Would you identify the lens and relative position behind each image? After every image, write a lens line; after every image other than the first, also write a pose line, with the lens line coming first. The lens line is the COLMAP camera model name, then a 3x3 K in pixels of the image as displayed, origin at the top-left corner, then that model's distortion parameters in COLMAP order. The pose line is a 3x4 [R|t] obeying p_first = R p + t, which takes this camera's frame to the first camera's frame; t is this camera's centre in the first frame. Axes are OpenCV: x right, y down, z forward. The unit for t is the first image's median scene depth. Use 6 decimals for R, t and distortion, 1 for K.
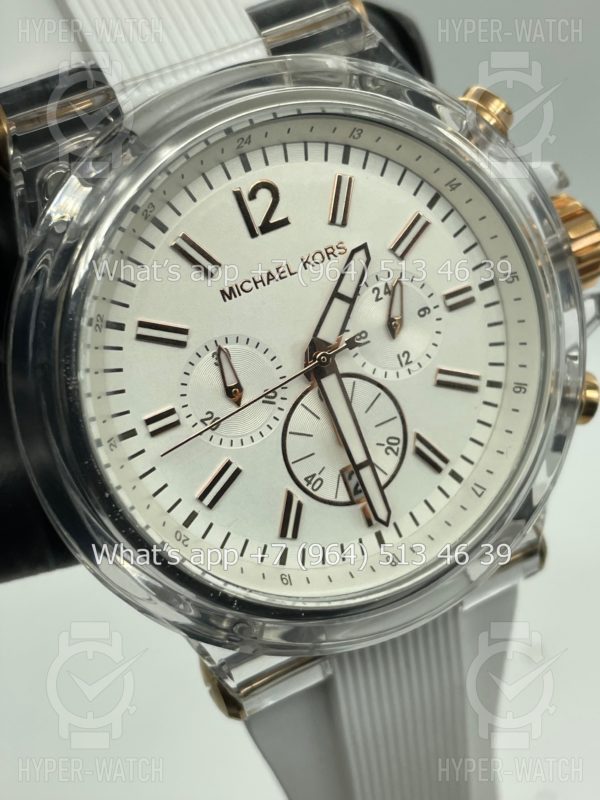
lens RADIAL K [[1277.3, 0, 296.8], [0, 1277.3, 396.2], [0, 0, 1]] dist [0.125610, 0.000000]
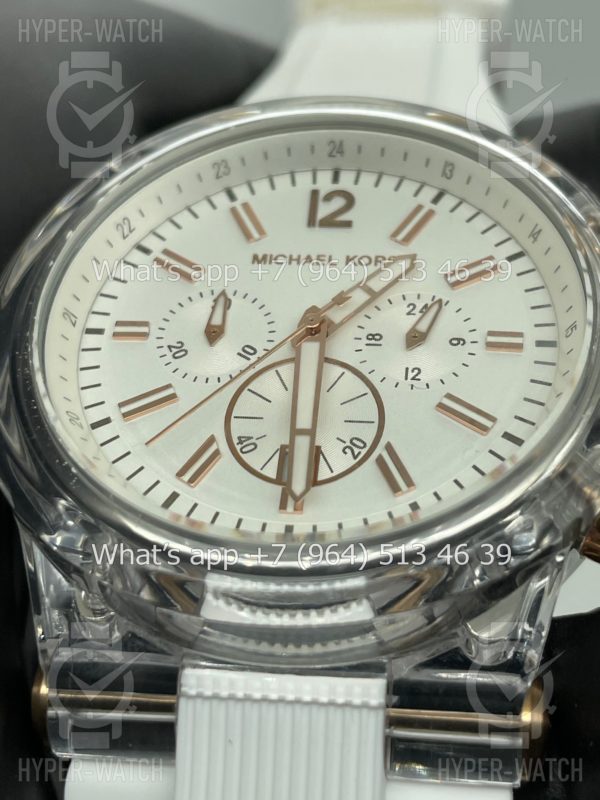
lens RADIAL K [[1277.3, 0, 301.2], [0, 1277.3, 394.9], [0, 0, 1]] dist [0.125610, 0.000000]
pose [[0.812121, 0.114104, -0.572224, 0.526249], [-0.482679, 0.682393, -0.548963, 0.495356], [0.327842, 0.722025, 0.609261, 0.486326]]
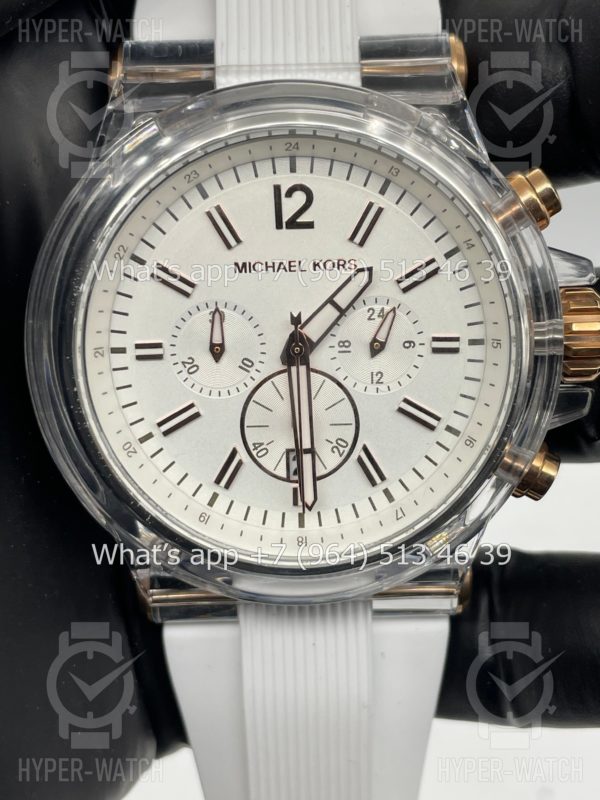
lens RADIAL K [[1277.3, 0, 301.2], [0, 1277.3, 400.2], [0, 0, 1]] dist [0.125610, 0.000000]
pose [[0.894878, 0.361006, -0.262428, 0.334439], [-0.356252, 0.931968, 0.067233, -0.064469], [0.268846, 0.033325, 0.962606, -0.088758]]
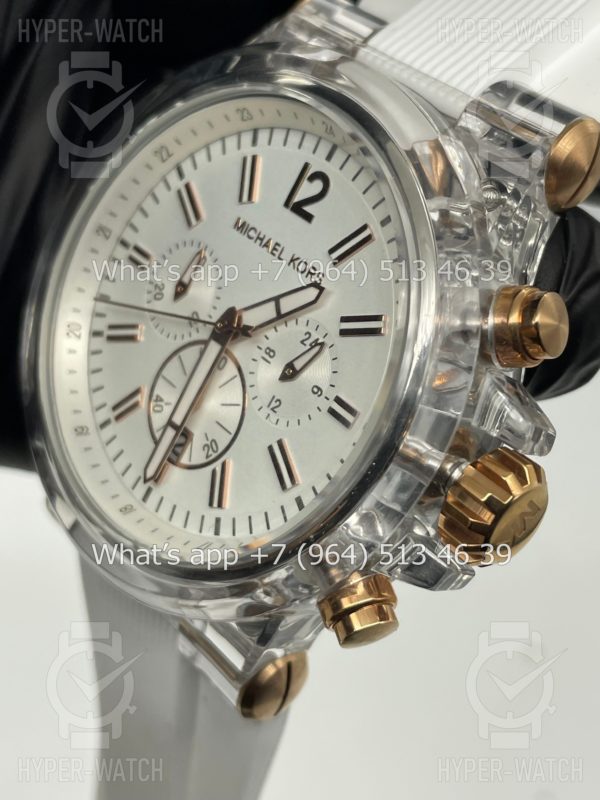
lens RADIAL K [[1277.3, 0, 299.8], [0, 1277.3, 401.8], [0, 0, 1]] dist [0.125610, 0.000000]
pose [[0.225198, 0.686366, -0.691511, 0.782956], [-0.733105, 0.586854, 0.343744, -0.390202], [0.641750, 0.429539, 0.635337, 0.408190]]
